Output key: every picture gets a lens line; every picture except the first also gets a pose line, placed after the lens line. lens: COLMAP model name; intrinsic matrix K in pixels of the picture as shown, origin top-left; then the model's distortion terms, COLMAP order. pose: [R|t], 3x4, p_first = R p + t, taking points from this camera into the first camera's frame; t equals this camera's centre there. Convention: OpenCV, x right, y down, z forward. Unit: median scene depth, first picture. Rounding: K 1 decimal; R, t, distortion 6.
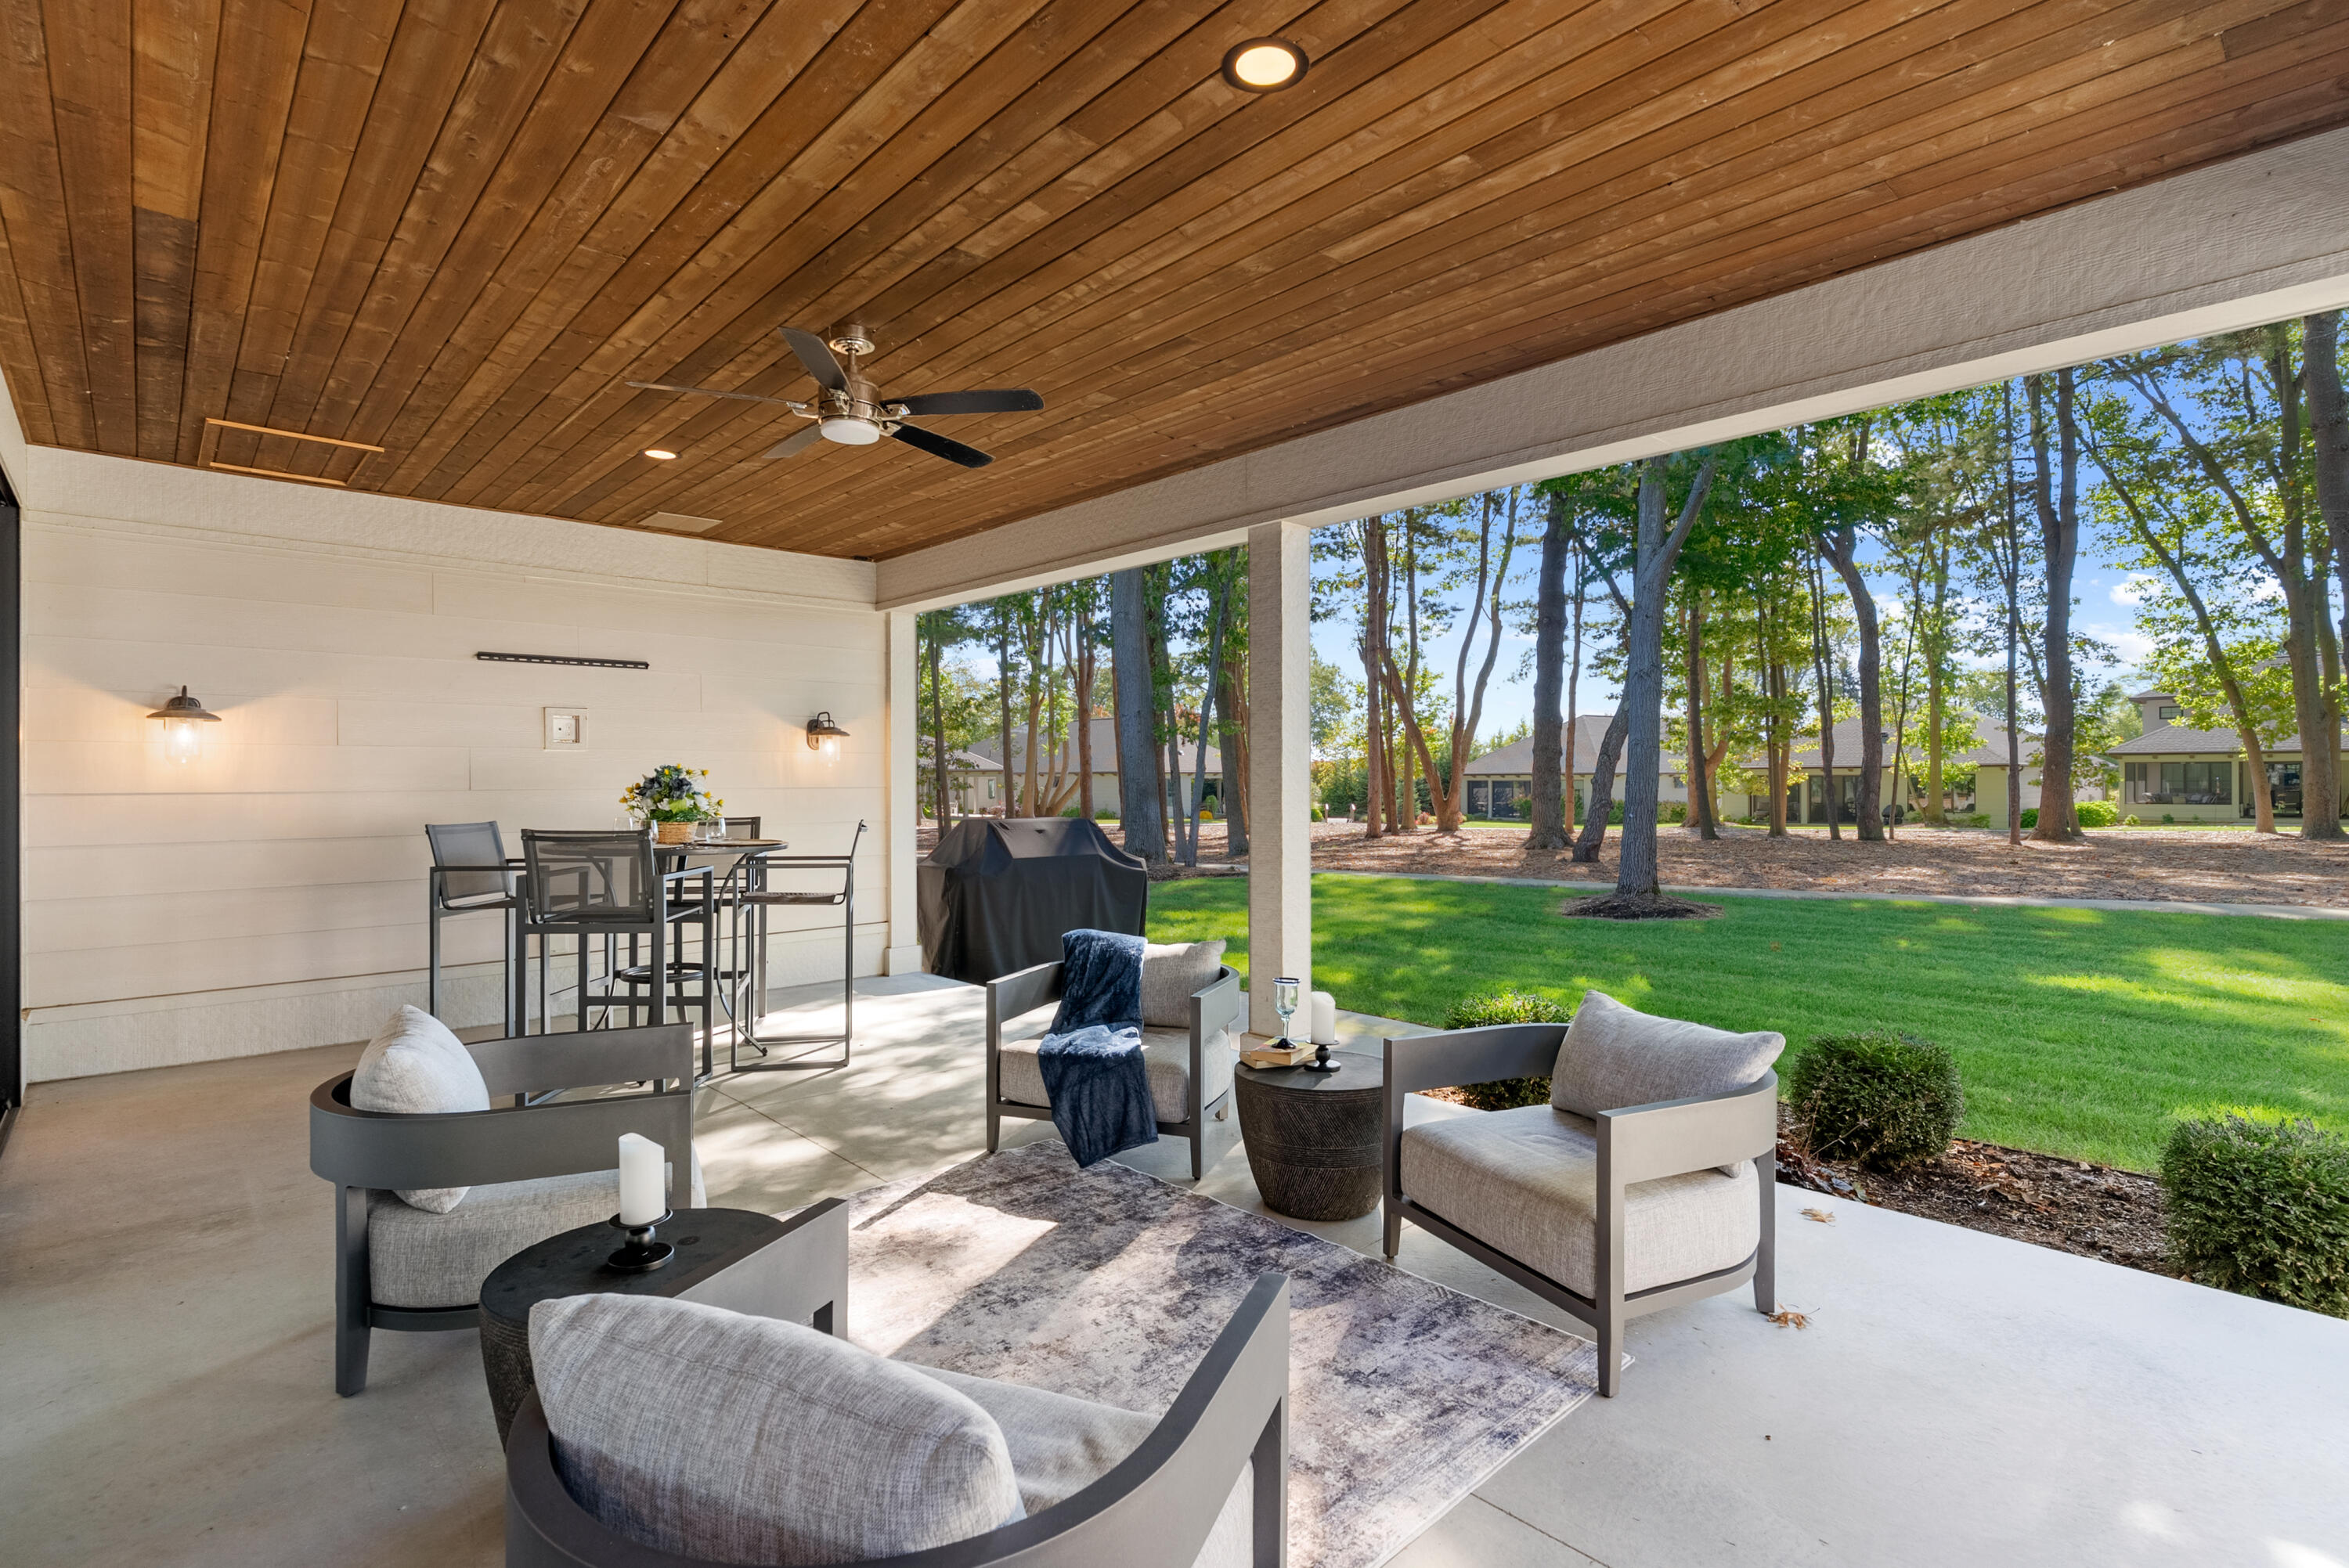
lens RADIAL K [[1117.2, 0, 1174.5], [0, 1117.2, 784.0], [0, 0, 1]] dist [-0.001825, -0.000550]
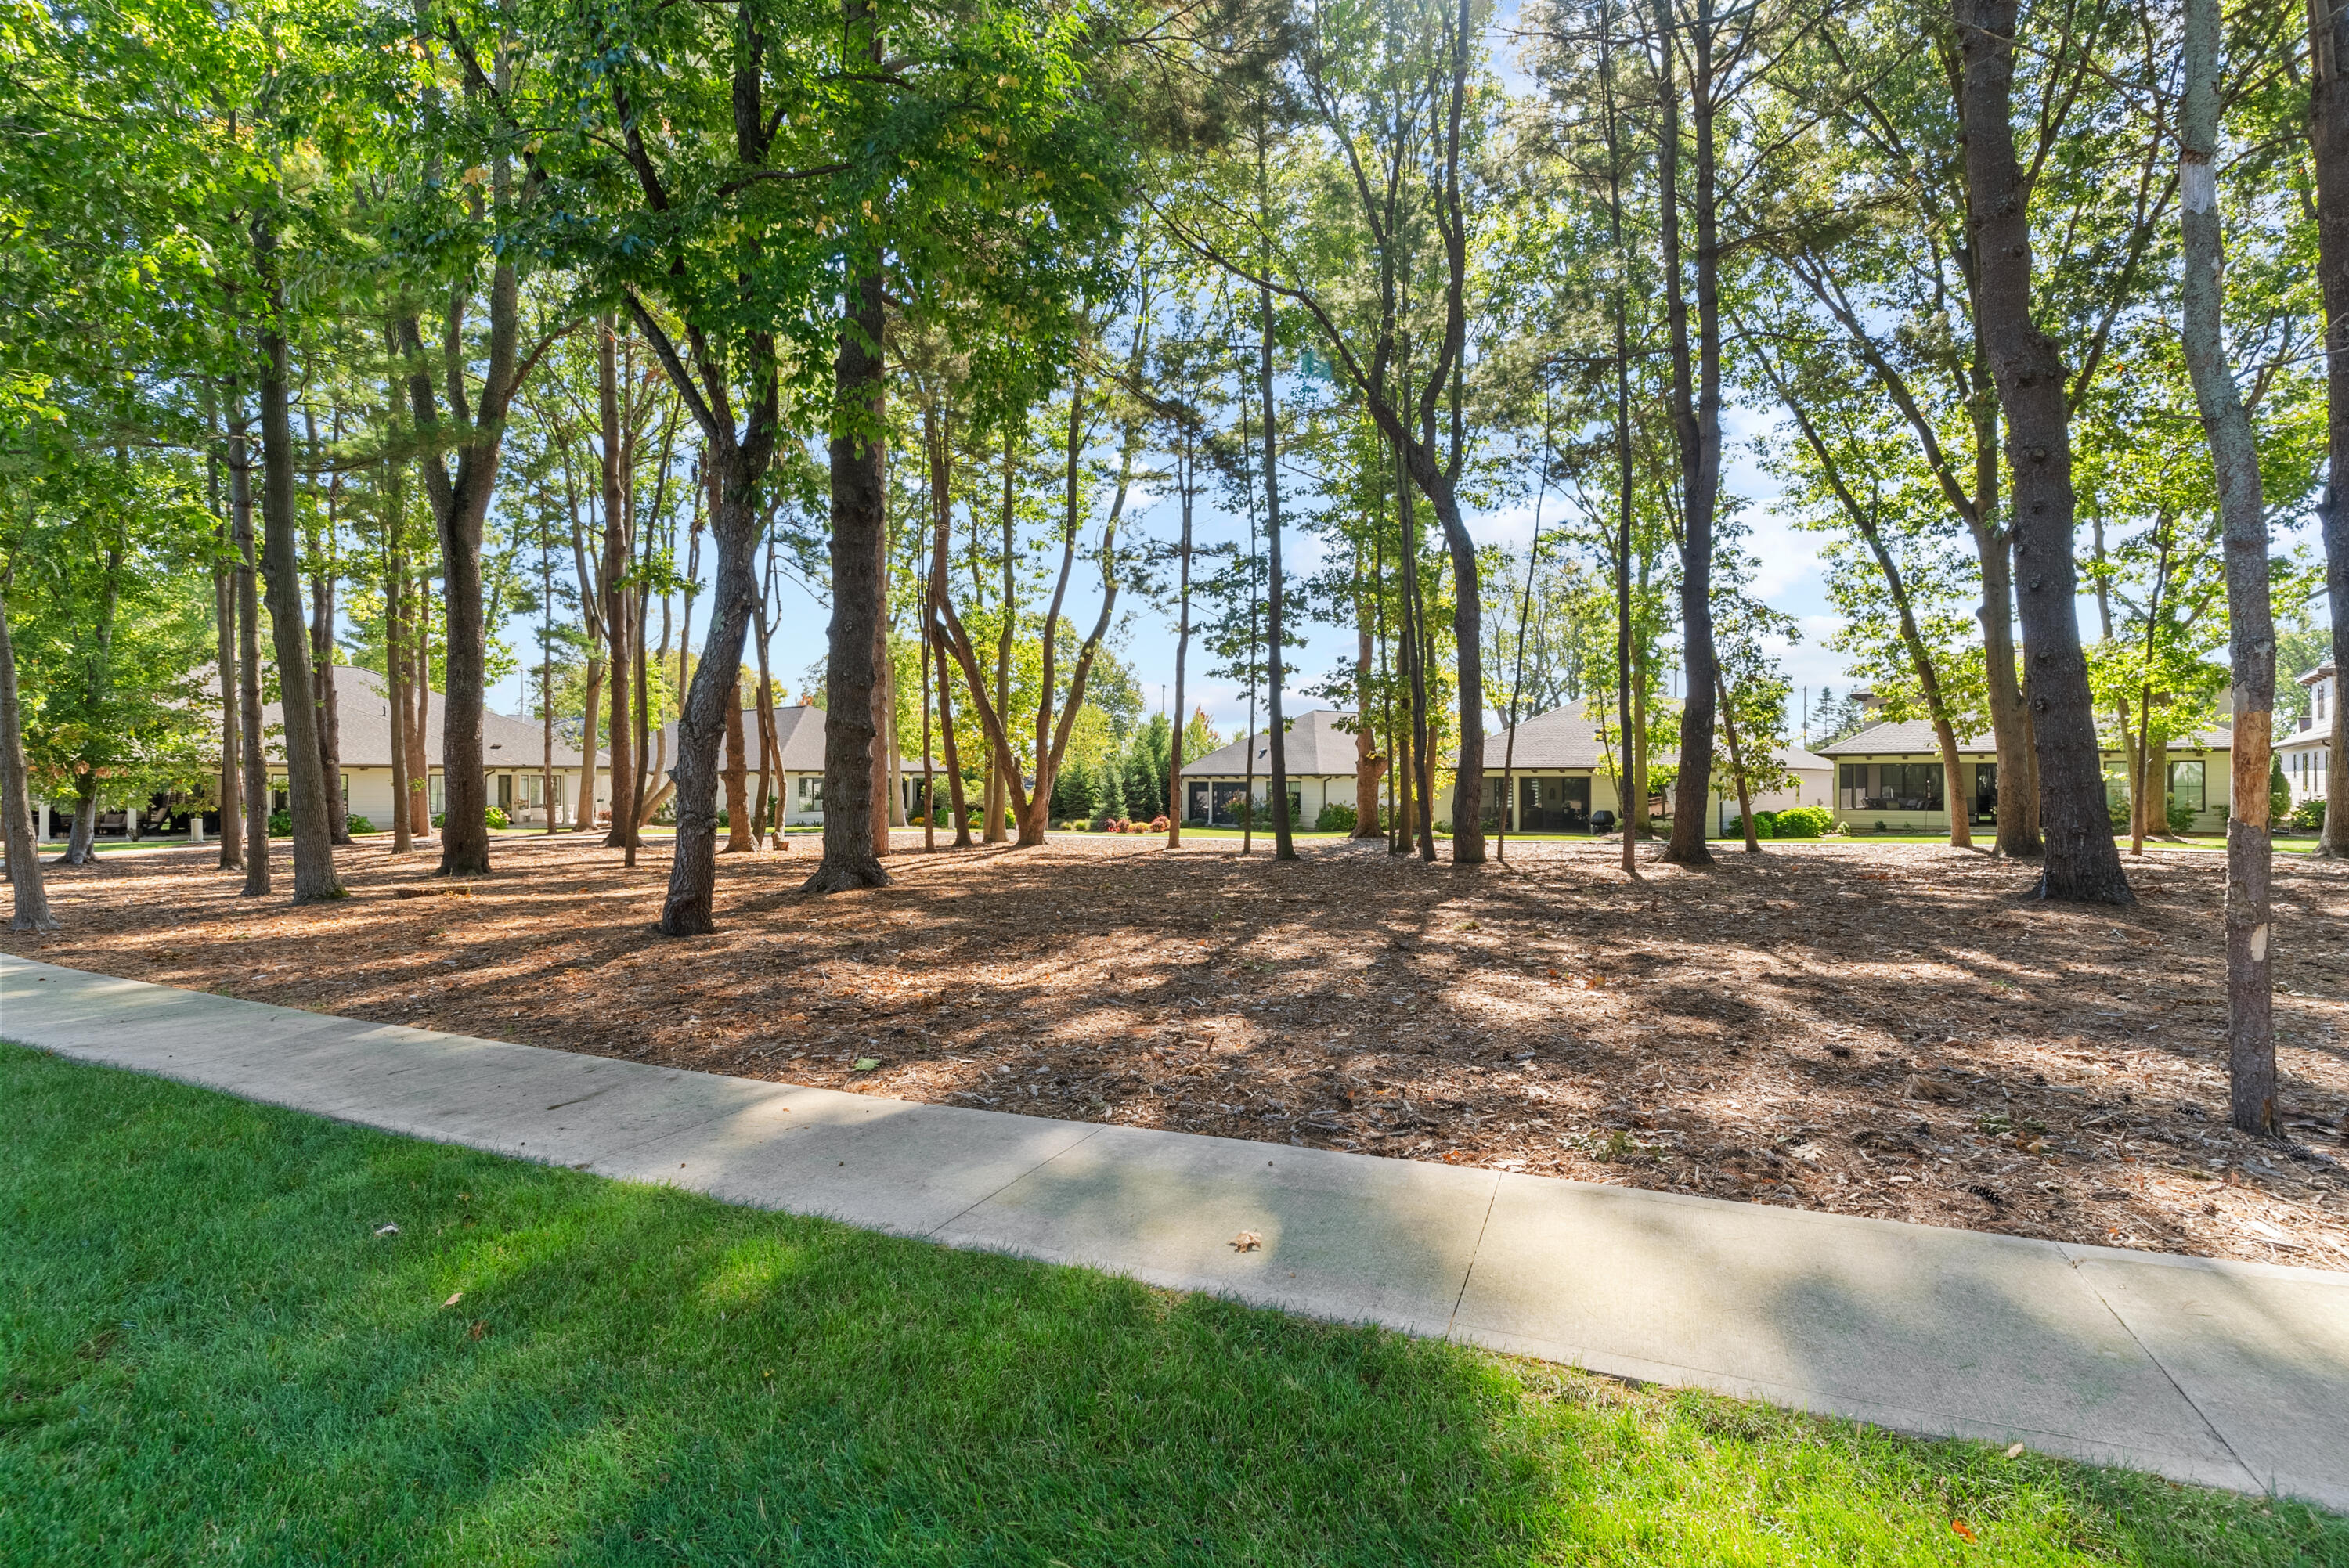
lens RADIAL K [[1132.2, 0, 1174.5], [0, 1132.2, 784.0], [0, 0, 1]] dist [0.003374, 0.000315]
pose [[0.990209, 0.006326, 0.139451, 0.270528], [-0.005825, 0.999975, -0.004004, 0.004140], [-0.139473, 0.003152, 0.990221, 0.237072]]
